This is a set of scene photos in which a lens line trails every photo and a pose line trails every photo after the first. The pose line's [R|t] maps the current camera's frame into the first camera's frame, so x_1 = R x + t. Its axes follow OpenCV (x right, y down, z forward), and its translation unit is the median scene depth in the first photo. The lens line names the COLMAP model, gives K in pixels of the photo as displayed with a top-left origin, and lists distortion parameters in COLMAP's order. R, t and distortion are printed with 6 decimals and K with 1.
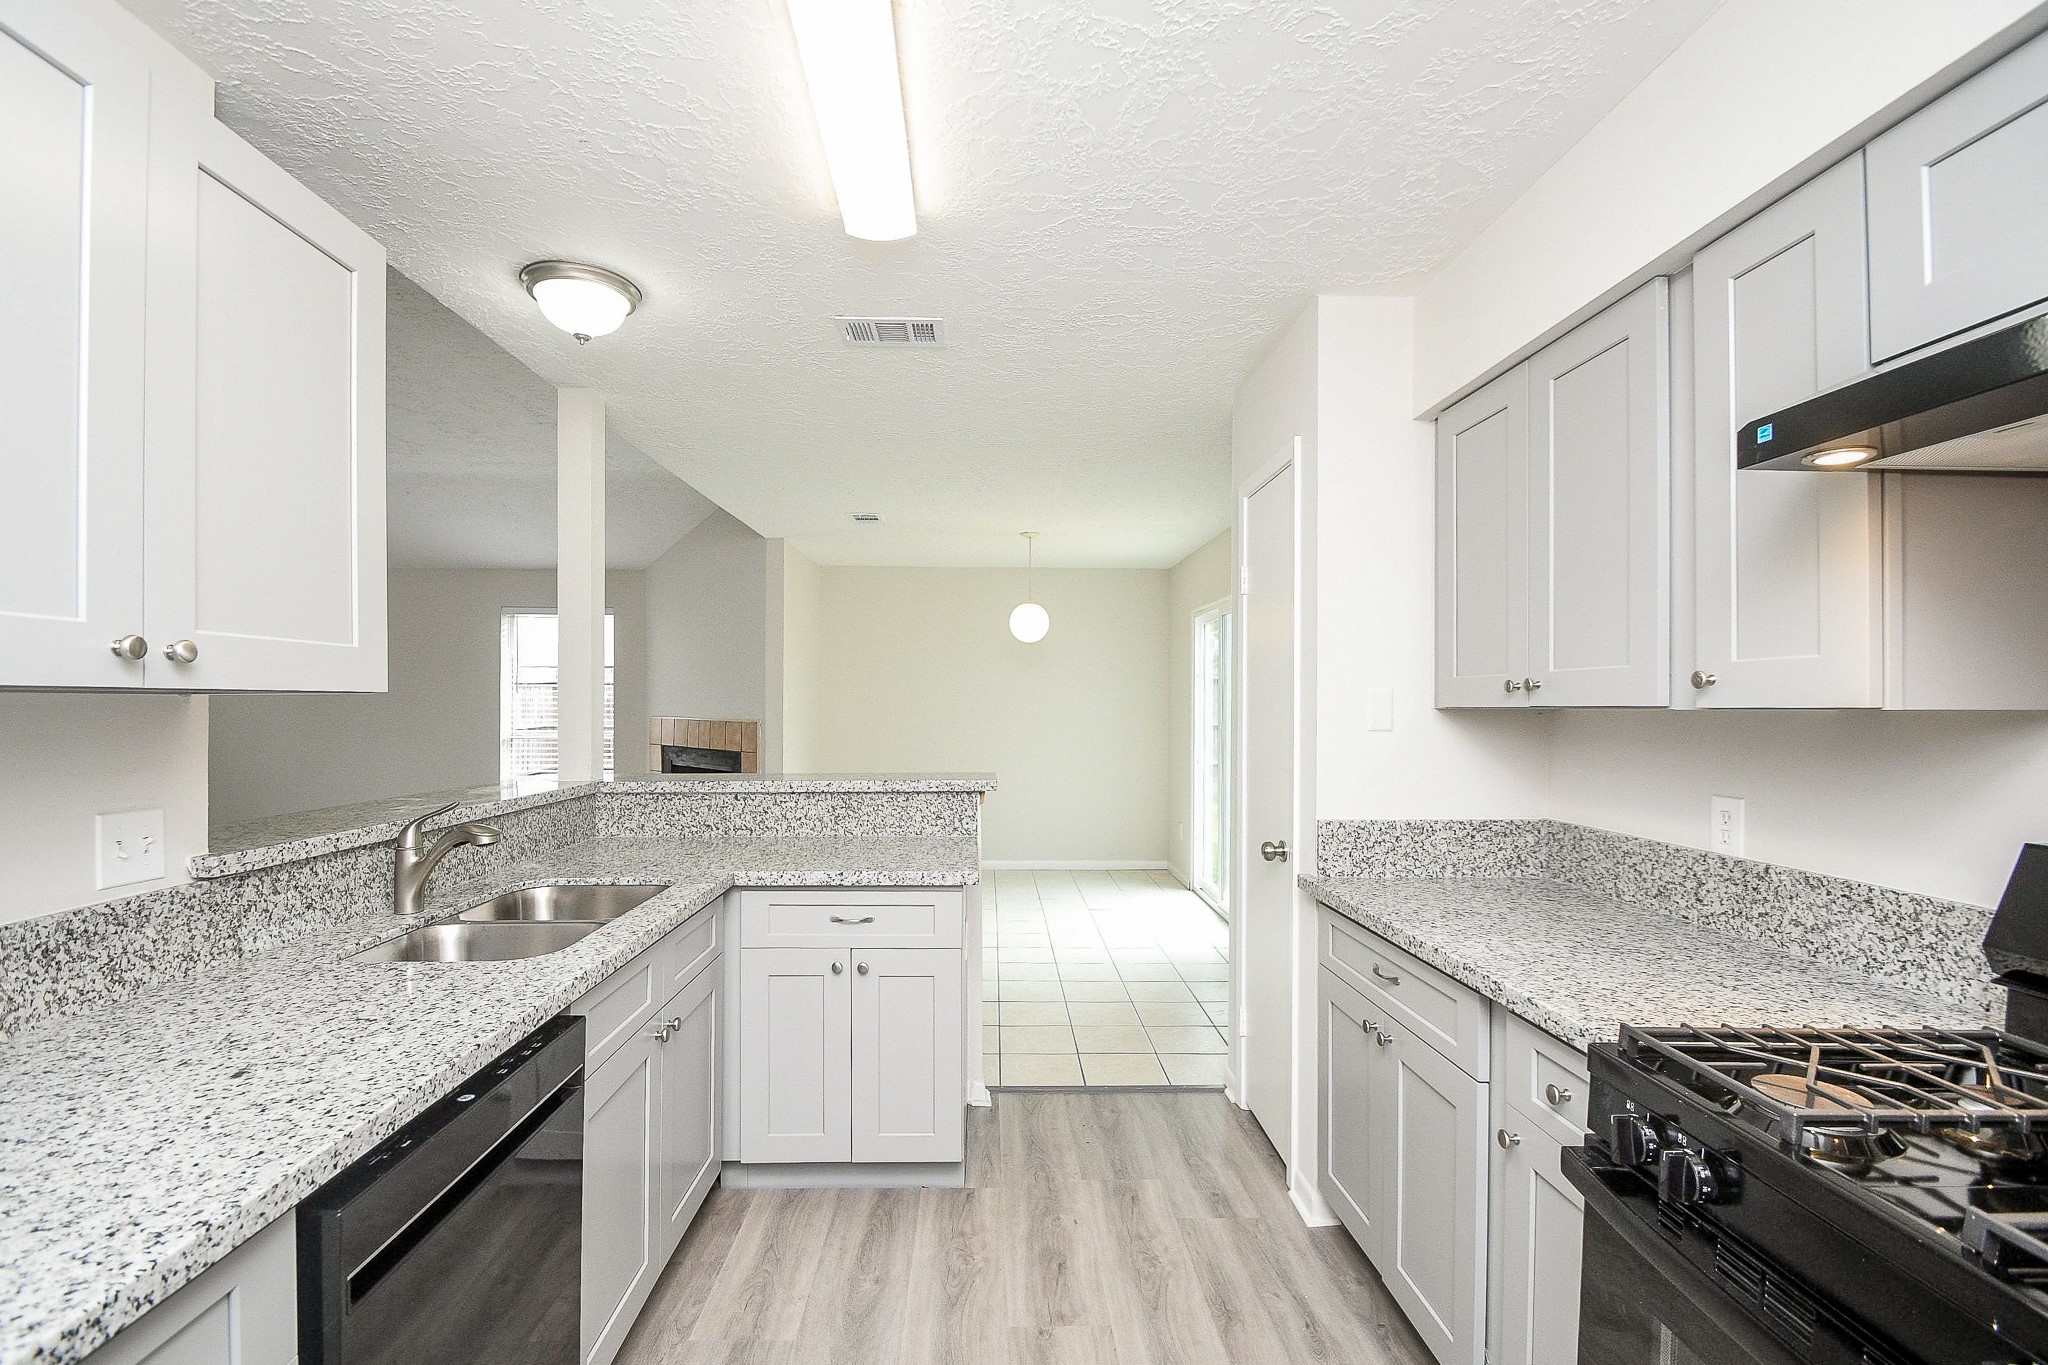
lens RADIAL K [[908.6, 0, 1013.1], [0, 908.6, 704.3], [0, 0, 1]] dist [0.016280, -0.016974]
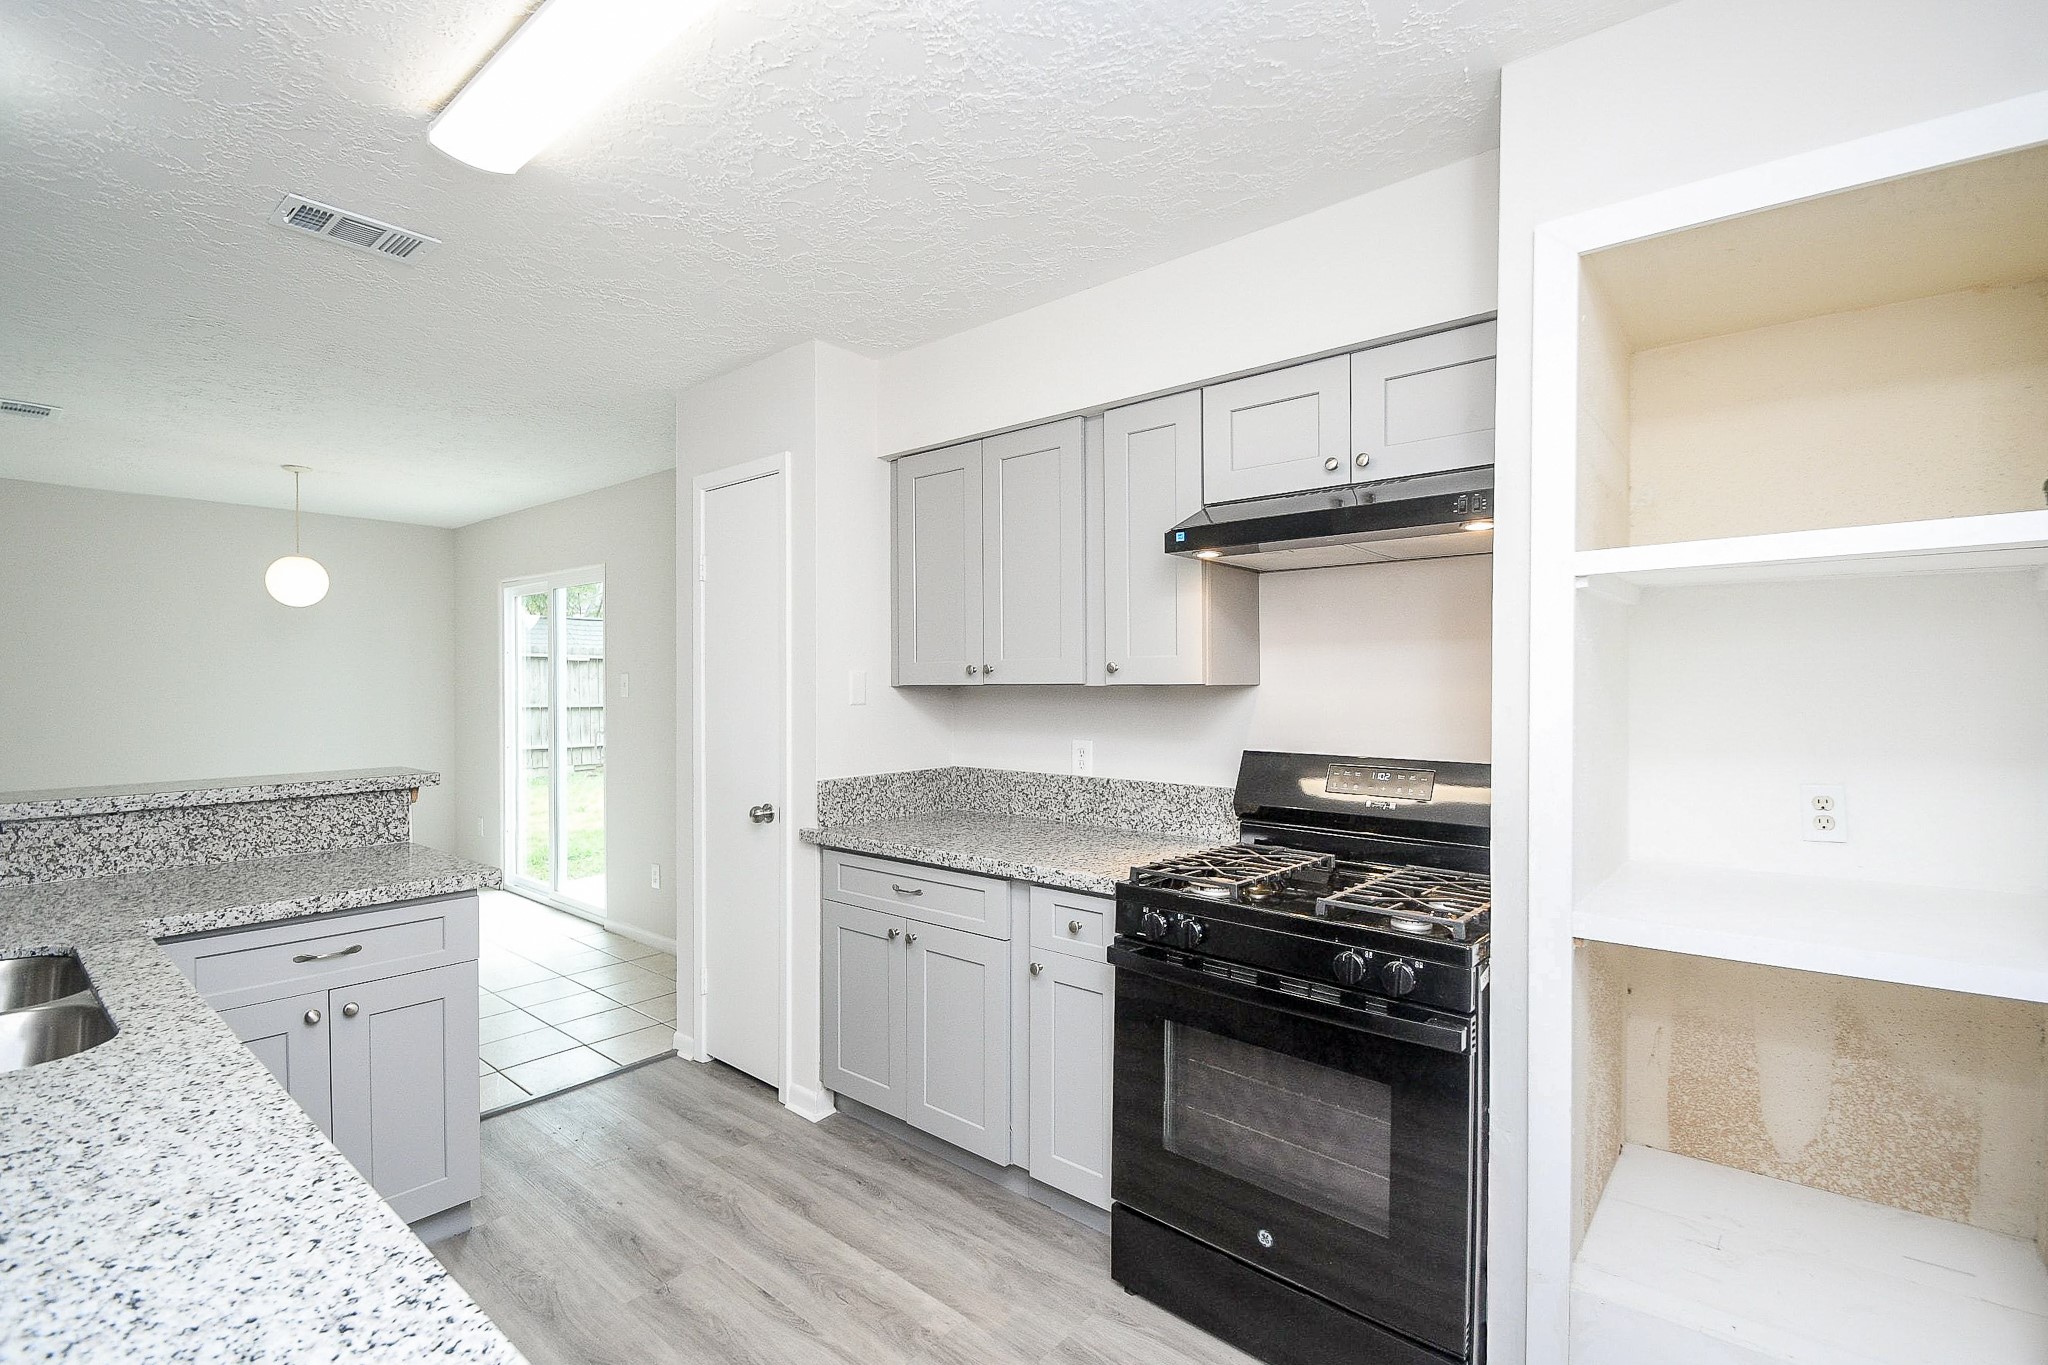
lens RADIAL K [[921.6, 0, 1033.1], [0, 921.6, 689.5], [0, 0, 1]] dist [0.017446, -0.017037]
pose [[0.665699, -0.011005, 0.746140, -0.440574], [0.005083, 0.999935, 0.010212, -0.003900], [-0.746203, -0.003005, 0.665711, -0.015516]]
